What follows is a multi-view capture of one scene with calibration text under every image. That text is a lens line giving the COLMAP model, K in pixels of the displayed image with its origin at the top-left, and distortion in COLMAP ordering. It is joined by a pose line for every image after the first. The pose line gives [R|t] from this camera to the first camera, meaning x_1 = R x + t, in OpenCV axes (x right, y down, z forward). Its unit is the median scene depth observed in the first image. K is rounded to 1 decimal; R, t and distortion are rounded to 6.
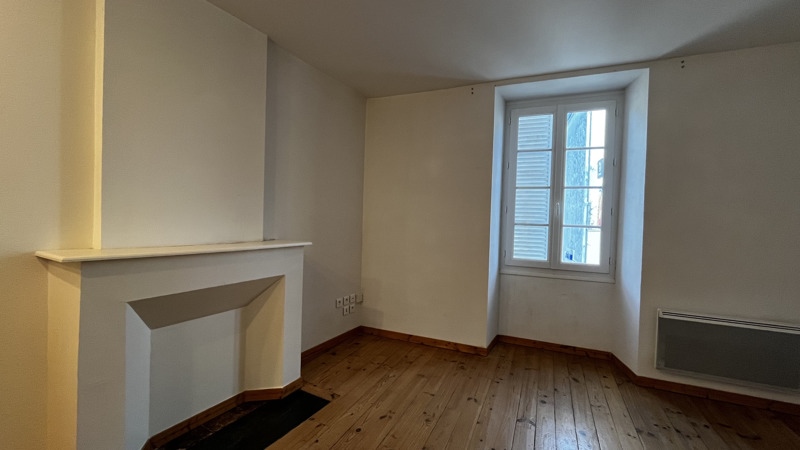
lens RADIAL K [[327.2, 0, 397.6], [0, 327.2, 224.1], [0, 0, 1]] dist [0.001407, 0.000040]
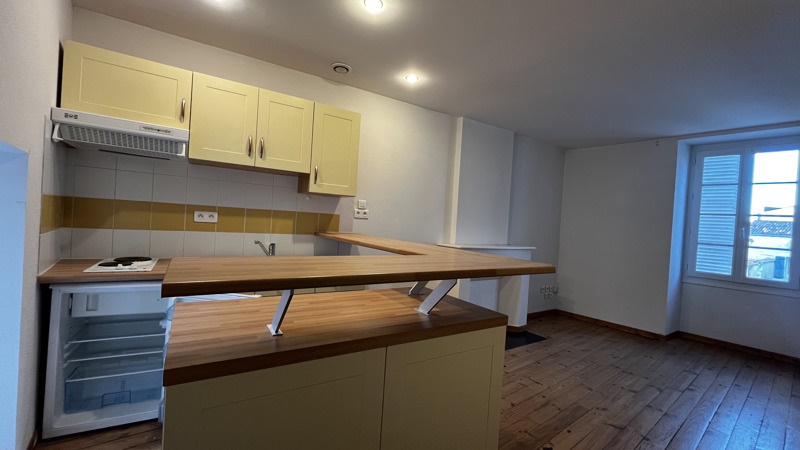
lens RADIAL K [[327.2, 0, 397.6], [0, 327.2, 224.1], [0, 0, 1]] dist [0.001407, 0.000040]
pose [[0.890152, 0.028511, -0.454772, -0.100588], [-0.039639, 0.999102, -0.014951, -0.009724], [0.453937, 0.031336, 0.890483, -0.675682]]
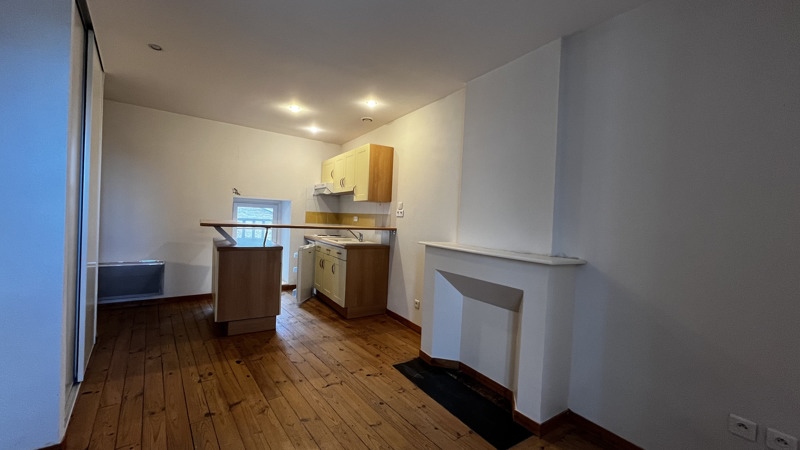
lens RADIAL K [[327.2, 0, 397.6], [0, 327.2, 224.1], [0, 0, 1]] dist [0.001407, 0.000040]
pose [[-0.477465, -0.033410, -0.878015, 0.478192], [-0.069322, 0.997594, -0.000263, -0.008547], [0.875912, 0.060740, -0.478633, 0.815937]]
